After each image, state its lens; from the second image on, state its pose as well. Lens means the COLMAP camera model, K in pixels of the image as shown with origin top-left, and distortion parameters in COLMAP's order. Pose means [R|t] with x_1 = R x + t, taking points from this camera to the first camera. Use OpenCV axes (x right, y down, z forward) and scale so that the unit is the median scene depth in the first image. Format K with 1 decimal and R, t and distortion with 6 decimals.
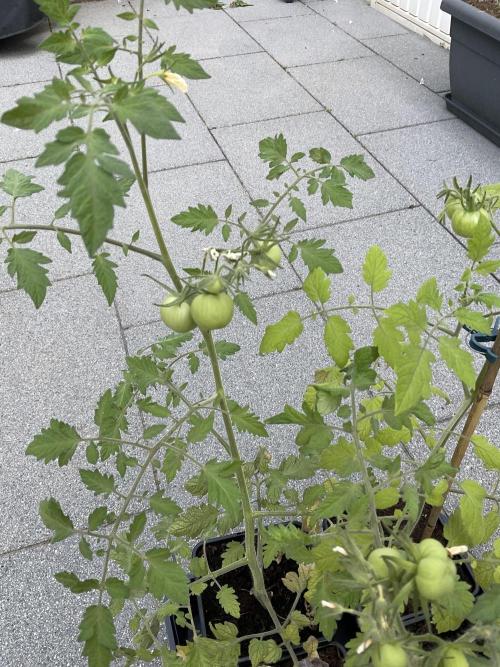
lens RADIAL K [[550.1, 0, 250.0], [0, 550.1, 333.5], [0, 0, 1]] dist [0.094660, -0.189606]
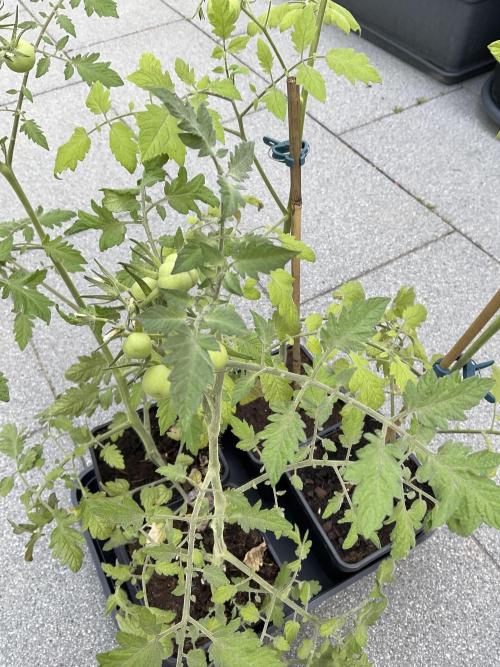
lens RADIAL K [[550.1, 0, 250.0], [0, 550.1, 333.5], [0, 0, 1]] dist [0.094660, -0.189606]
pose [[0.977466, -0.176343, 0.116036, 0.191559], [0.164618, 0.980866, 0.103937, 0.263386], [-0.132145, -0.082493, 0.987792, -0.075099]]
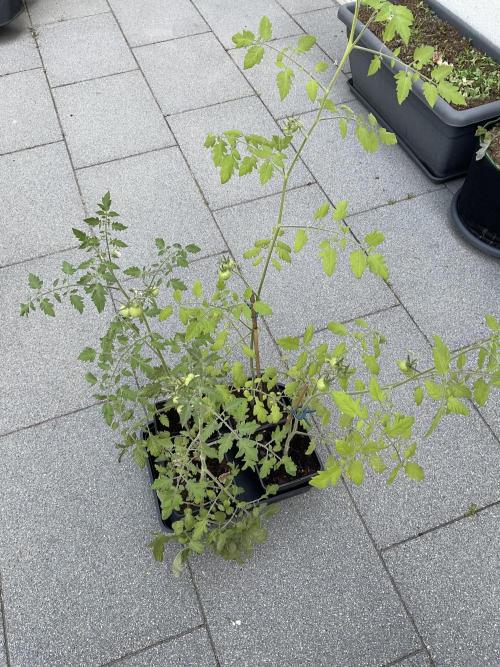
lens RADIAL K [[550.1, 0, 250.0], [0, 550.1, 333.5], [0, 0, 1]] dist [0.094660, -0.189606]
pose [[0.999137, -0.039756, 0.012015, 0.427821], [0.037418, 0.987213, 0.154955, -0.302854], [-0.018022, -0.154372, 0.987848, -1.706287]]
